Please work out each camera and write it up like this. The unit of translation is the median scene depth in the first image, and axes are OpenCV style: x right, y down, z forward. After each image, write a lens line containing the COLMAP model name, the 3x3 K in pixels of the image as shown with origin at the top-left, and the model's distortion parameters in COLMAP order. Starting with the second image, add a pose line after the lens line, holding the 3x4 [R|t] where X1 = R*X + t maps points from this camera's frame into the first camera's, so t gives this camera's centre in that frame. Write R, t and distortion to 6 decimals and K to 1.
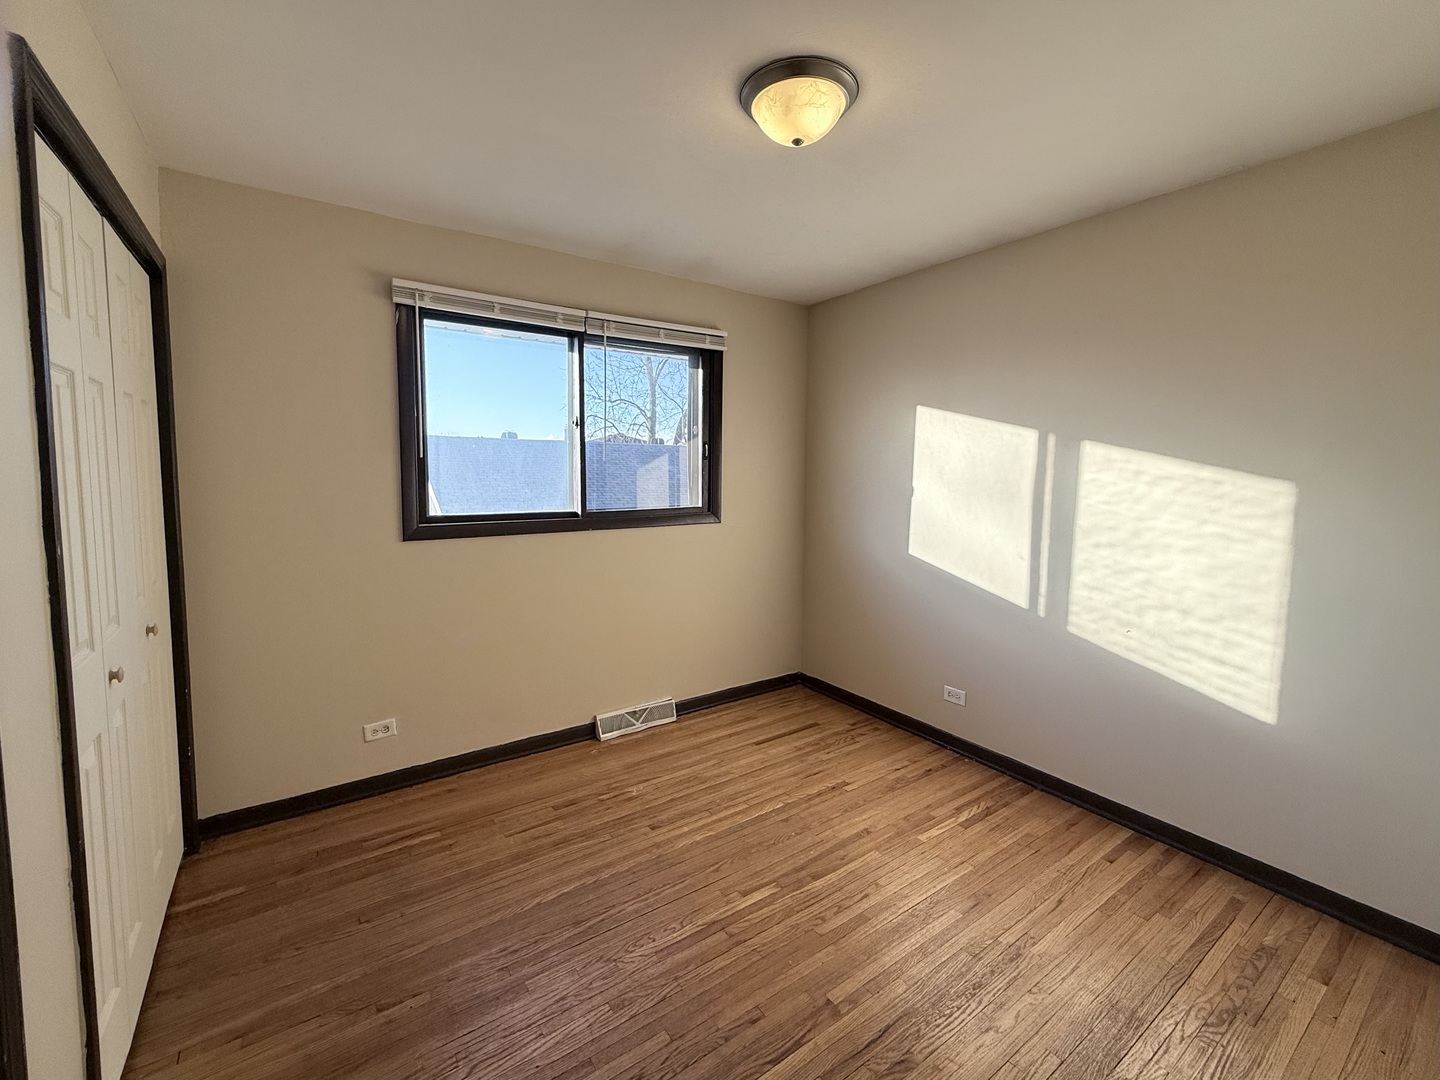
lens RADIAL K [[599.7, 0, 711.3], [0, 599.7, 516.7], [0, 0, 1]] dist [0.001050, -0.000140]
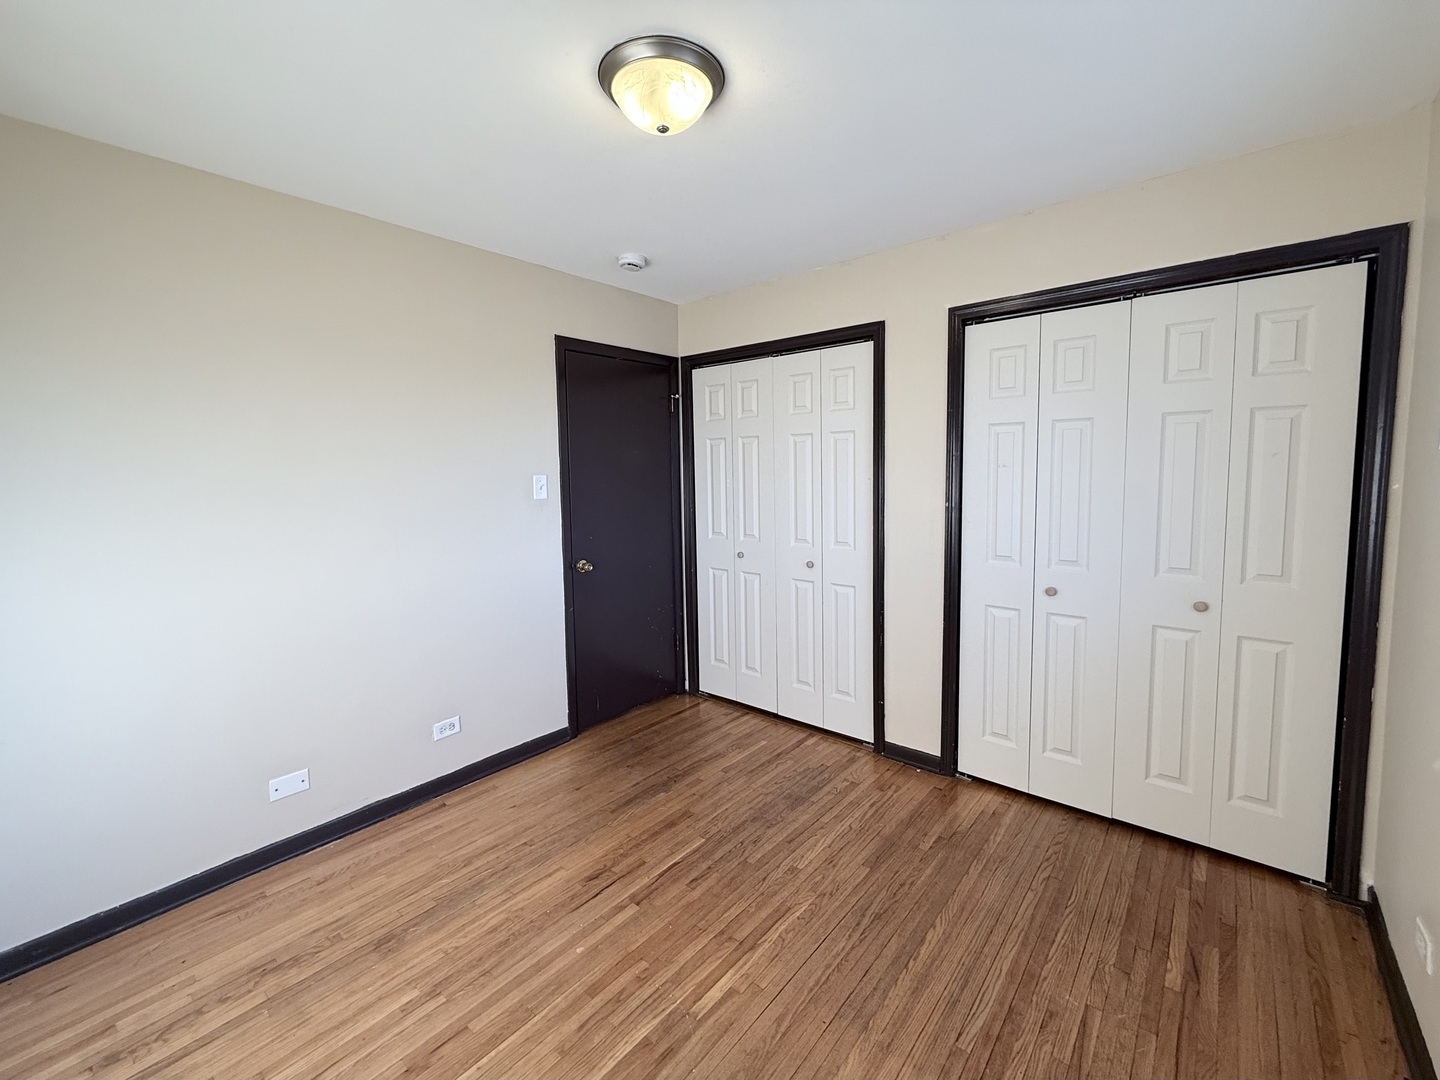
lens RADIAL K [[599.7, 0, 711.3], [0, 599.7, 516.7], [0, 0, 1]] dist [0.001050, -0.000140]
pose [[-0.966286, 0.027764, -0.255970, 0.294559], [-0.011923, 0.988277, 0.152203, -0.150361], [0.257196, 0.150123, -0.954627, 1.798557]]
